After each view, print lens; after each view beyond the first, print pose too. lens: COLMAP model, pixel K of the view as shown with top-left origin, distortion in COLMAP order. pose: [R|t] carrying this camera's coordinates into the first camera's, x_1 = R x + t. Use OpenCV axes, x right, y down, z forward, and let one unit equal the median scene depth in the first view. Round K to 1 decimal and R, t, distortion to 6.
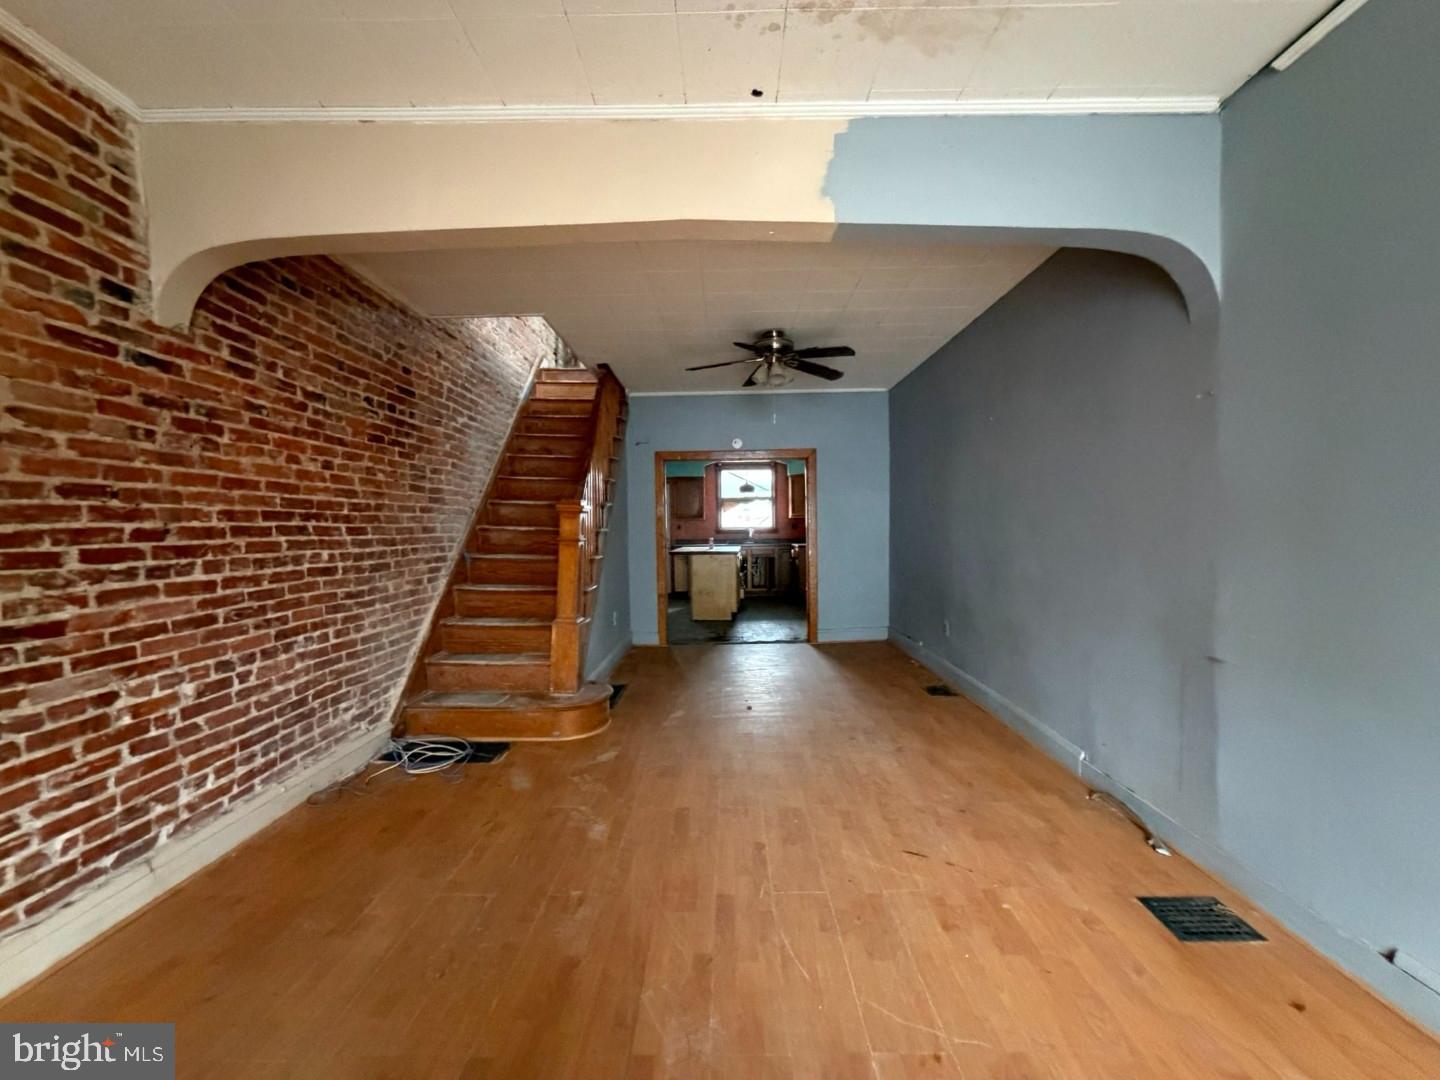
lens RADIAL K [[572.4, 0, 722.8], [0, 572.4, 541.3], [0, 0, 1]] dist [-0.001186, 0.000313]
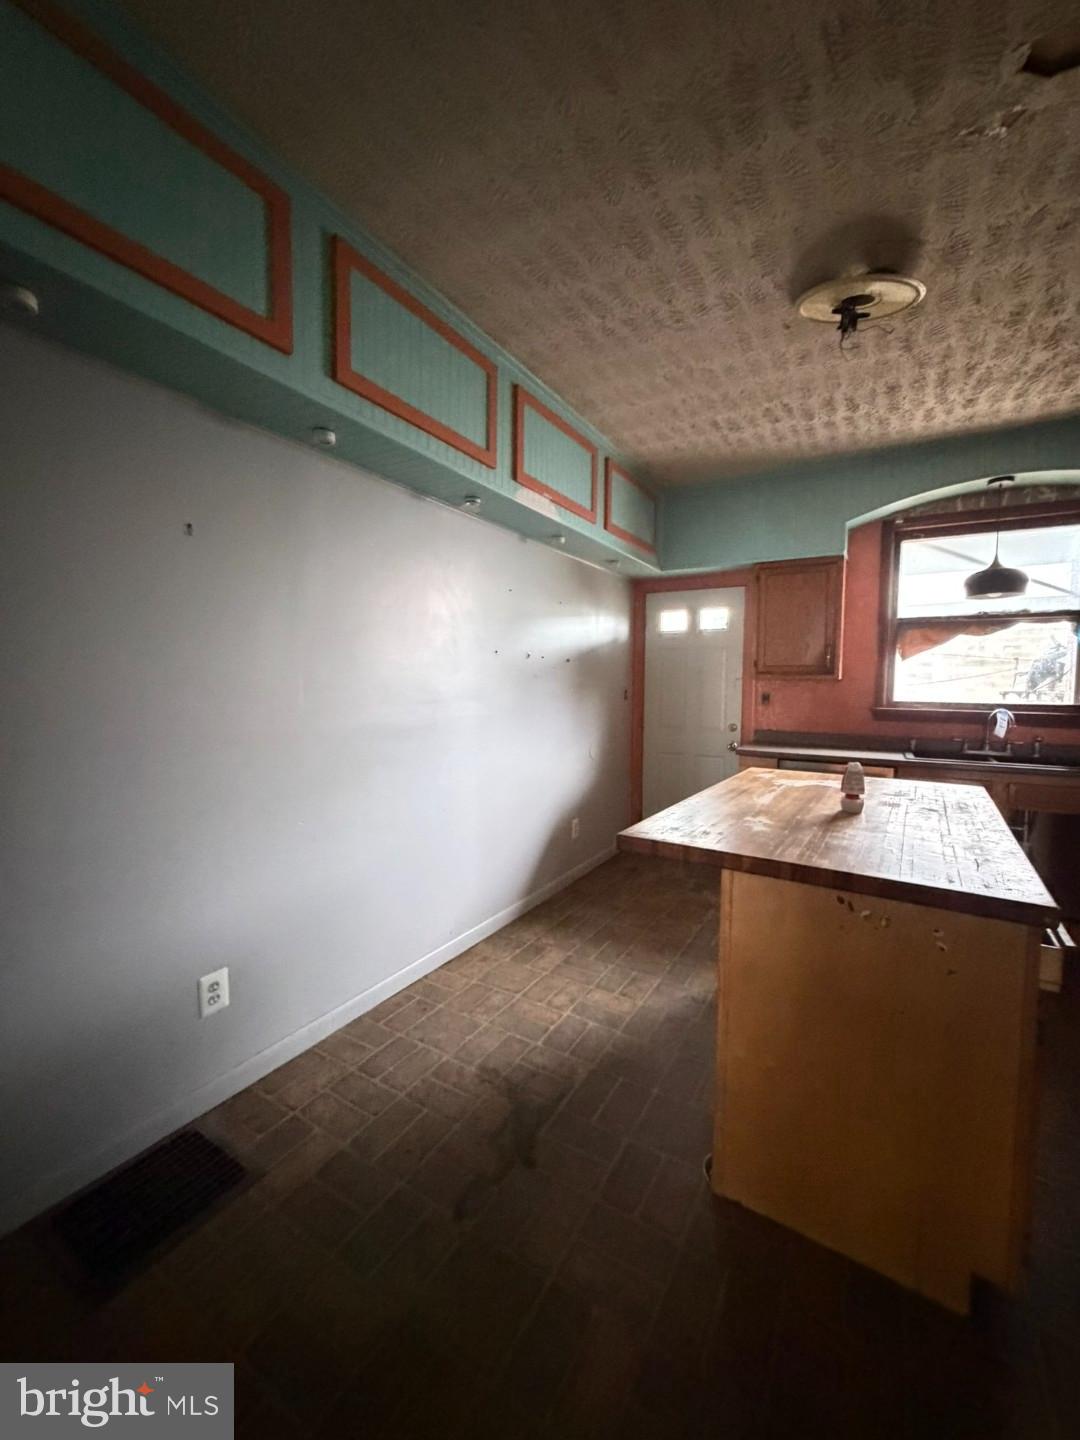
lens RADIAL K [[572.4, 0, 539.6], [0, 572.4, 715.2], [0, 0, 1]] dist [-0.001186, 0.000313]
pose [[0.860362, 0.047835, -0.507434, -0.024817], [-0.032870, 0.998721, 0.038416, -0.053956], [0.508623, -0.016372, 0.860834, 1.385507]]
